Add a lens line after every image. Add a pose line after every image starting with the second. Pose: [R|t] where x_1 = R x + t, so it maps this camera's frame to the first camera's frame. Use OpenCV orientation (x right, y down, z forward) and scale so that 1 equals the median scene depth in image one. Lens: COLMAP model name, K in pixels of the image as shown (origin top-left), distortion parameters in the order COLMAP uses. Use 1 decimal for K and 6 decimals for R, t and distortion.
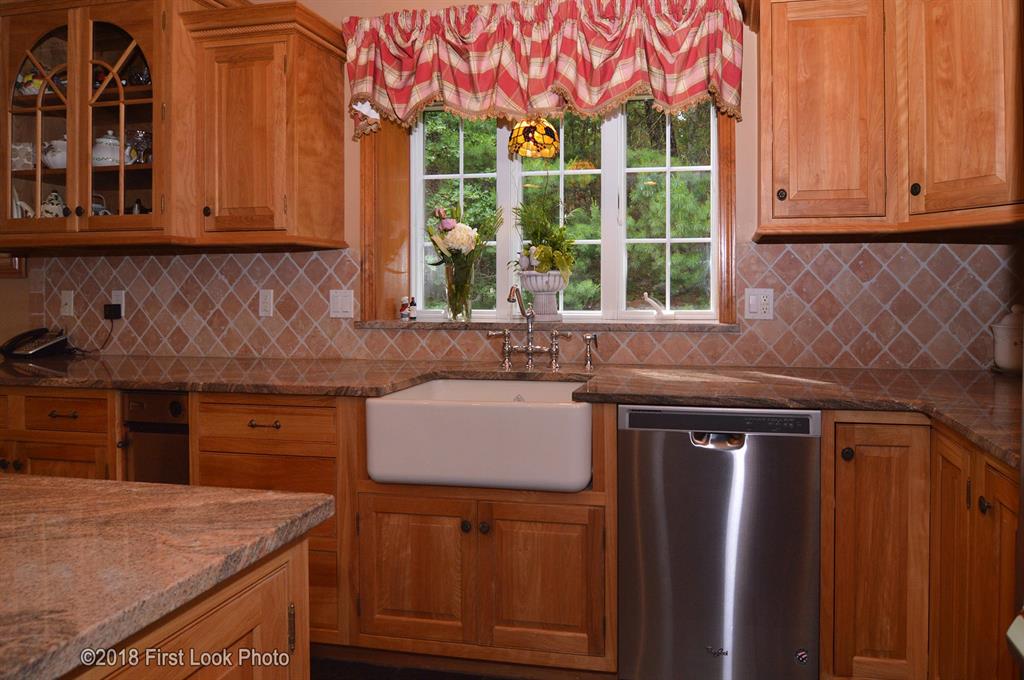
lens RADIAL K [[676.2, 0, 579.9], [0, 676.2, 293.2], [0, 0, 1]] dist [-0.022450, -0.000608]
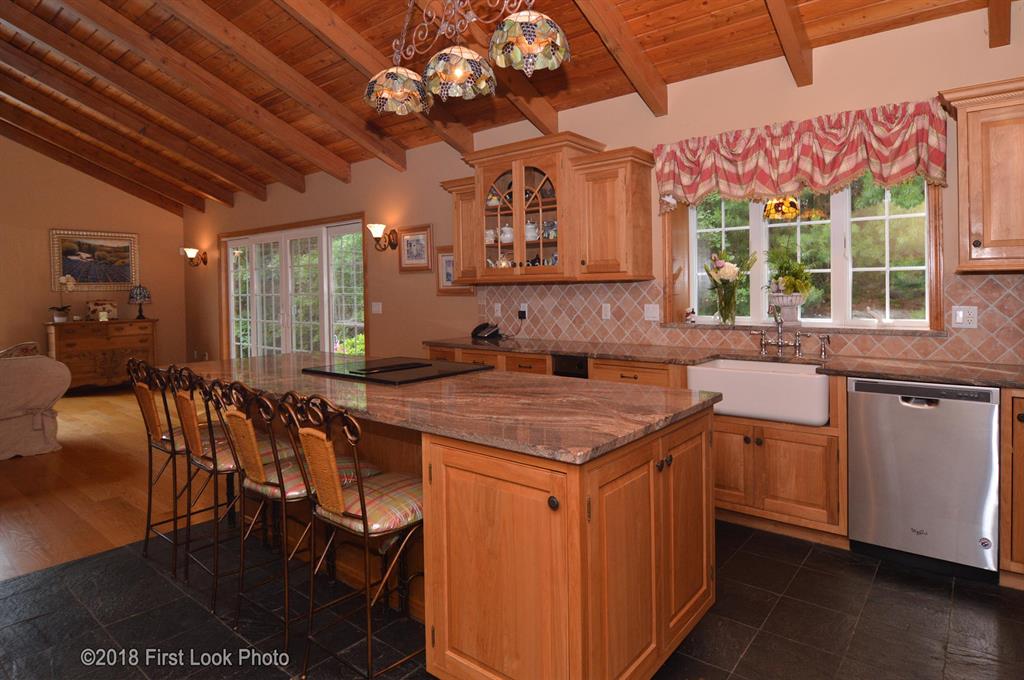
lens RADIAL K [[556.8, 0, 482.7], [0, 556.8, 290.8], [0, 0, 1]] dist [-0.002010, -0.010309]
pose [[0.869512, -0.006893, -0.493864, -0.035042], [0.001863, 0.999941, -0.010677, -0.027310], [0.493908, 0.008364, 0.869474, -0.475405]]
